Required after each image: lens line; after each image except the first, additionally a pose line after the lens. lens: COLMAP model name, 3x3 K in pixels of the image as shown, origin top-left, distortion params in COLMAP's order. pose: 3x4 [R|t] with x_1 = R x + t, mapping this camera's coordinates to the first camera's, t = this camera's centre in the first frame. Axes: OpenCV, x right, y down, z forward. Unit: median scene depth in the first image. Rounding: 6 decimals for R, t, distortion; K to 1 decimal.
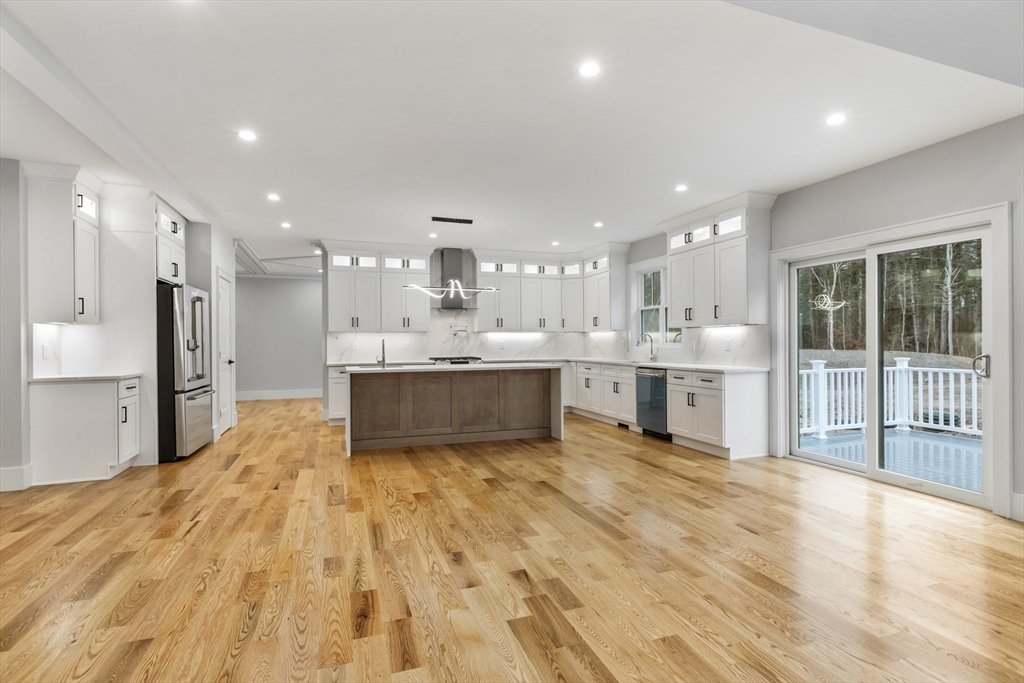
lens RADIAL K [[497.4, 0, 513.4], [0, 497.4, 342.4], [0, 0, 1]] dist [0.002155, -0.000177]
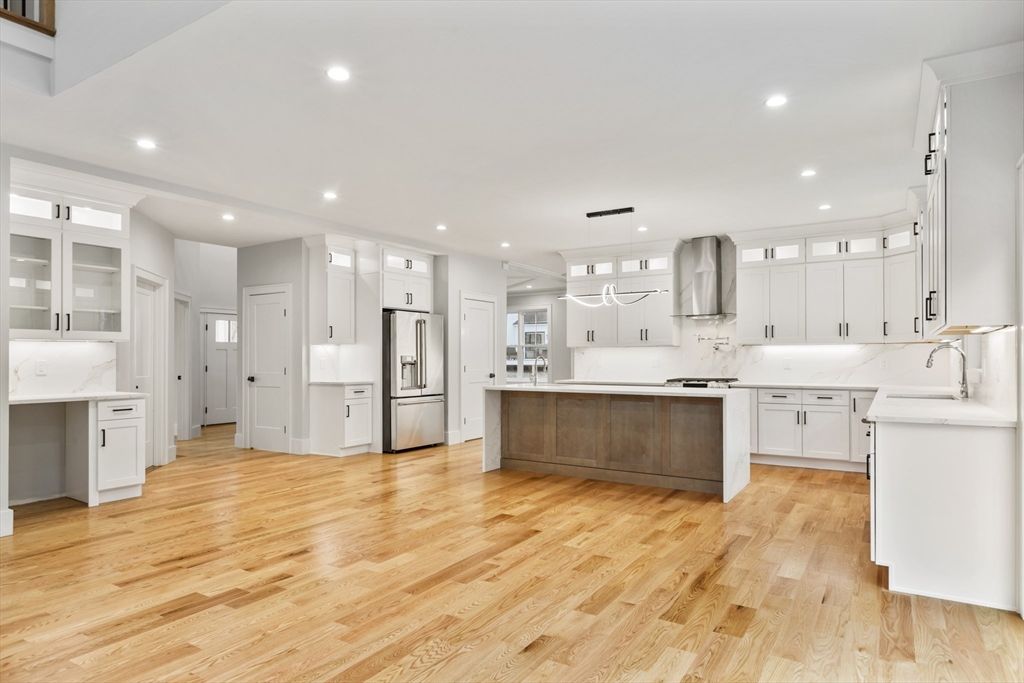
lens RADIAL K [[604.1, 0, 511.5], [0, 604.1, 354.0], [0, 0, 1]] dist [-0.001411, -0.000039]
pose [[0.614280, 0.000692, -0.789088, 0.698768], [-0.003573, 0.999992, -0.001905, -0.007898], [0.789080, 0.003990, 0.614277, 0.304676]]
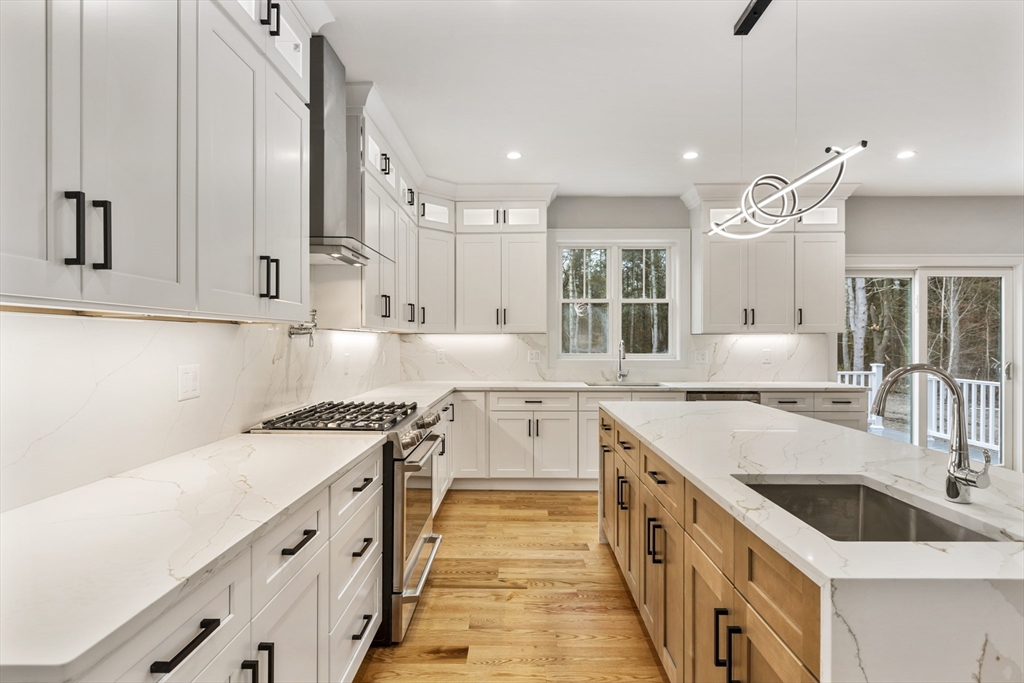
lens RADIAL K [[527.1, 0, 506.2], [0, 527.1, 338.5], [0, 0, 1]] dist [-0.003961, -0.002180]
pose [[0.362474, 0.010078, 0.931939, -0.635661], [-0.001731, 0.999947, -0.010140, -0.017147], [-0.931992, 0.002062, 0.362473, 1.262828]]
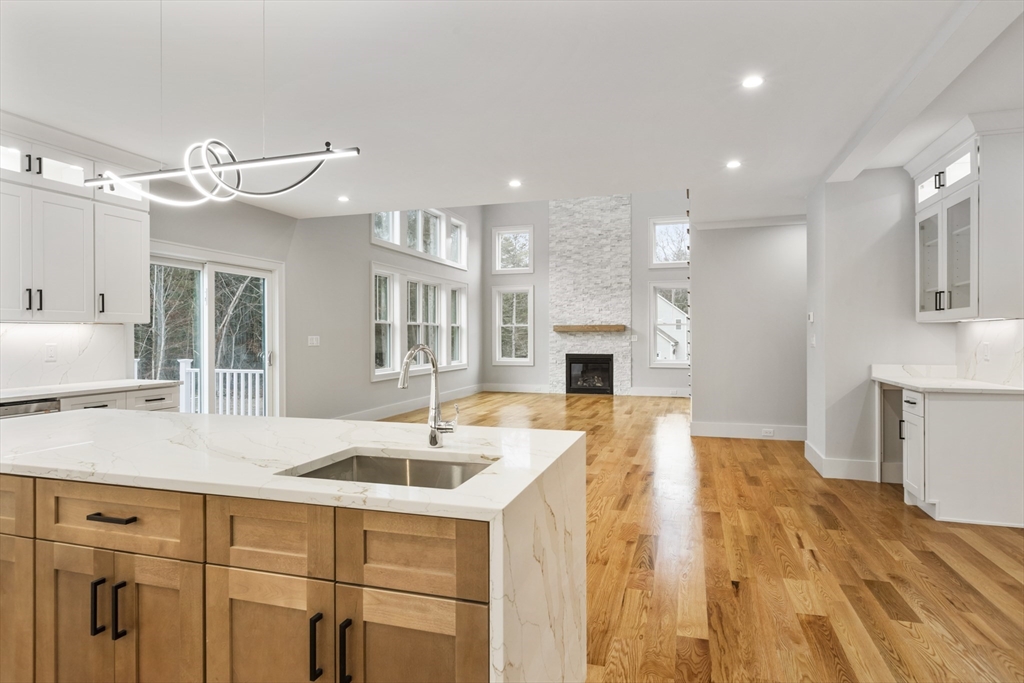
lens RADIAL K [[573.1, 0, 509.6], [0, 573.1, 334.7], [0, 0, 1]] dist [0.036772, -0.001662]
pose [[-0.789425, 0.008804, 0.613785, -0.578525], [0.008216, 0.999959, -0.003775, -0.011195], [-0.613793, 0.002063, -0.789465, 1.430914]]
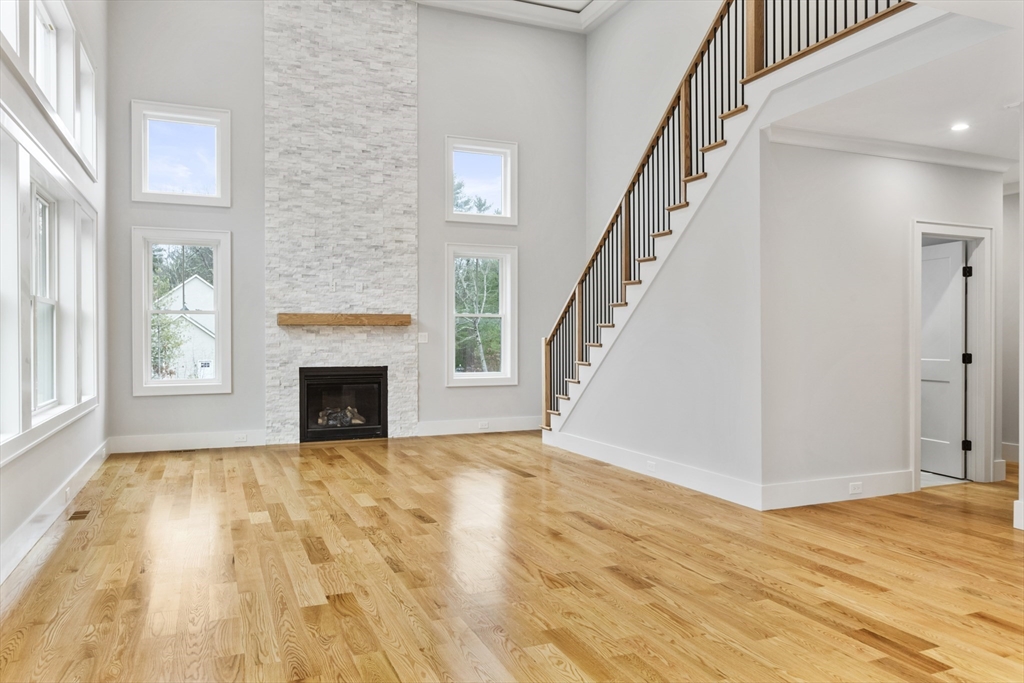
lens RADIAL K [[718.2, 0, 508.9], [0, 718.2, 343.3], [0, 0, 1]] dist [-0.005055, 0.002309]
pose [[-0.998709, 0.007315, -0.050272, 0.361082], [0.006796, 0.999922, 0.010505, -0.005116], [0.050345, 0.010149, -0.998680, 0.979041]]
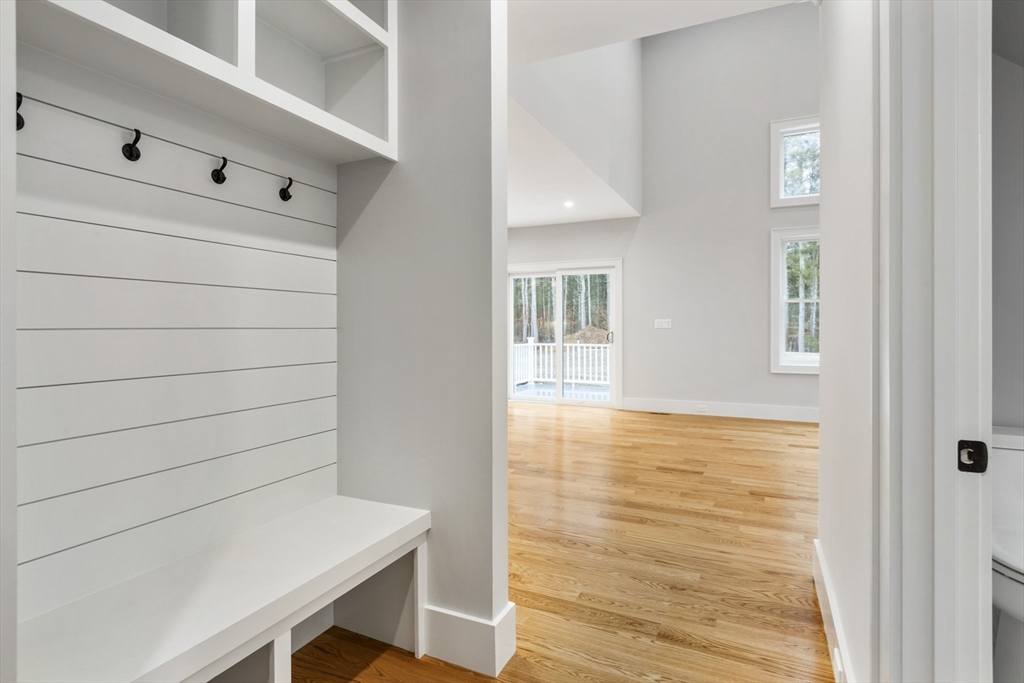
lens RADIAL K [[527.1, 0, 512.3], [0, 527.1, 335.7], [0, 0, 1]] dist [-0.003961, -0.002180]
pose [[0.713898, -0.007315, 0.700211, -0.593657], [0.000316, 0.999949, 0.010125, 0.014197], [-0.700249, -0.007007, 0.713864, -0.170468]]
